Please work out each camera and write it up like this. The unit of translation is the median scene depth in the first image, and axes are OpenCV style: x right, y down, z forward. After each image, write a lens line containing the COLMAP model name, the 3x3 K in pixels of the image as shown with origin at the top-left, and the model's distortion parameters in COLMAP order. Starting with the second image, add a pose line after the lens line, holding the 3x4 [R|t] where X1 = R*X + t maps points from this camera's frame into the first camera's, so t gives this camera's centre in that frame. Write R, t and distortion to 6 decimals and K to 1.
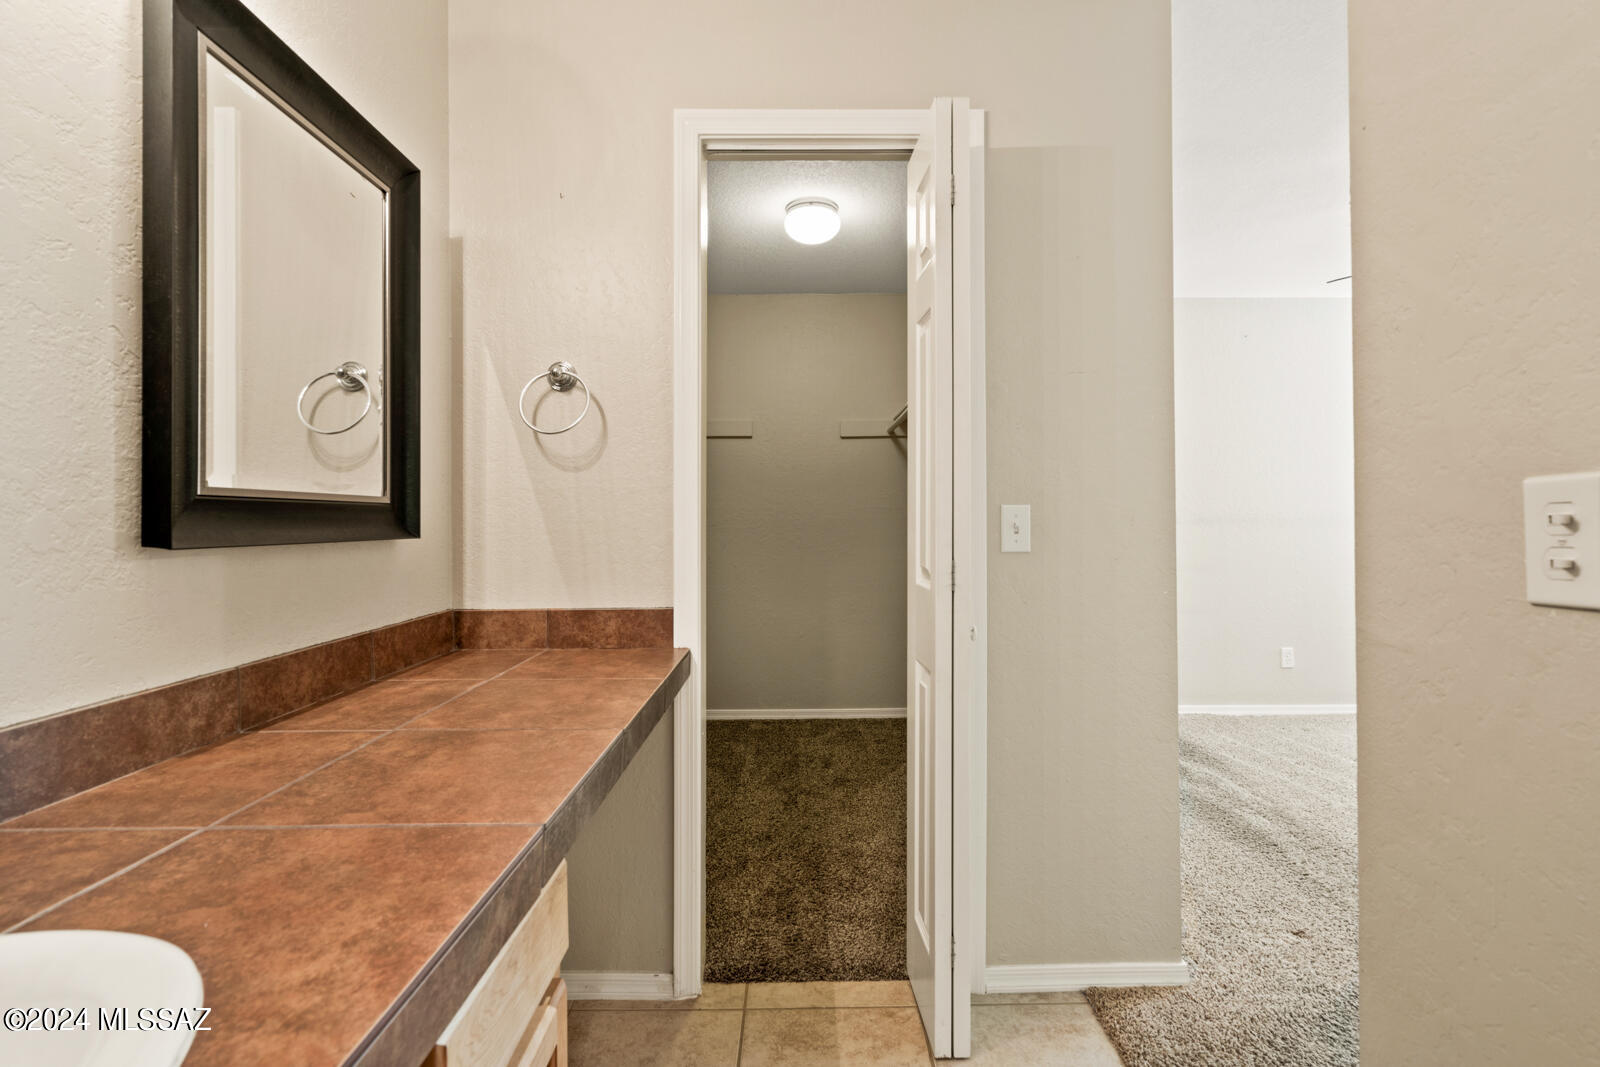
lens RADIAL K [[728.4, 0, 802.8], [0, 728.4, 527.0], [0, 0, 1]] dist [-0.010454, 0.004652]
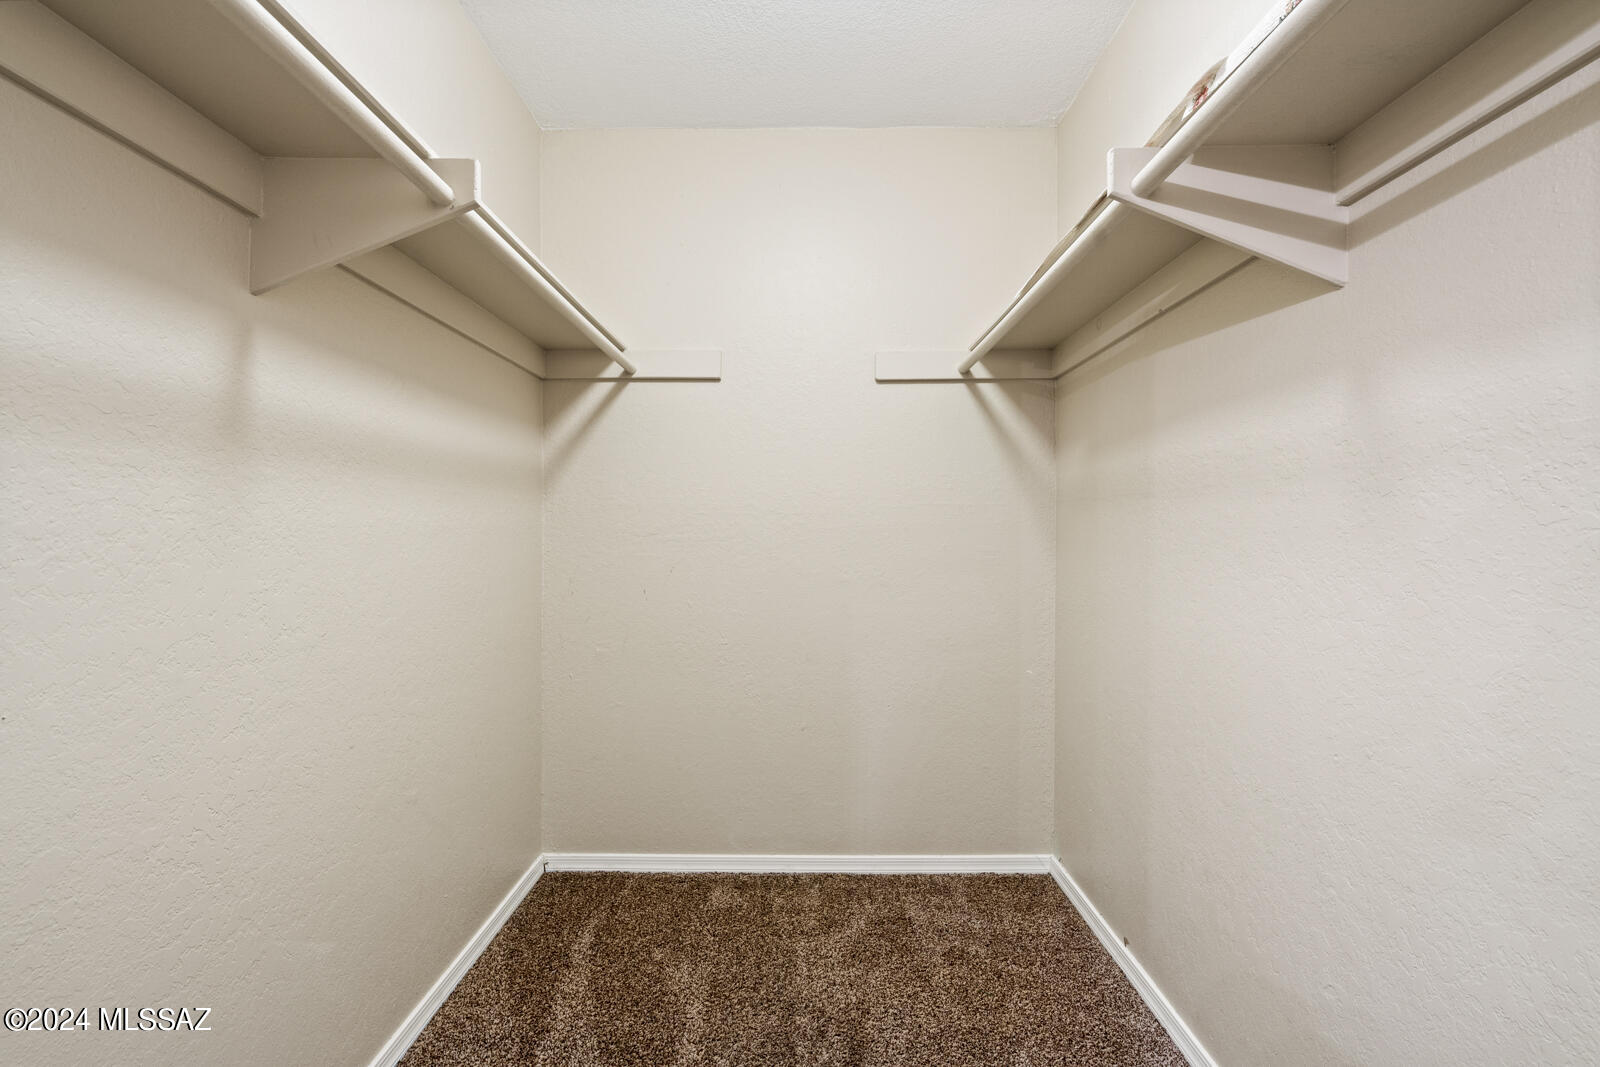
lens RADIAL K [[728.4, 0, 800.2], [0, 728.4, 532.4], [0, 0, 1]] dist [-0.010454, 0.004652]
pose [[0.999846, 0.007170, -0.015987, 0.002835], [-0.007192, 0.999973, -0.001347, -0.003599], [0.015977, 0.001461, 0.999871, 0.437518]]
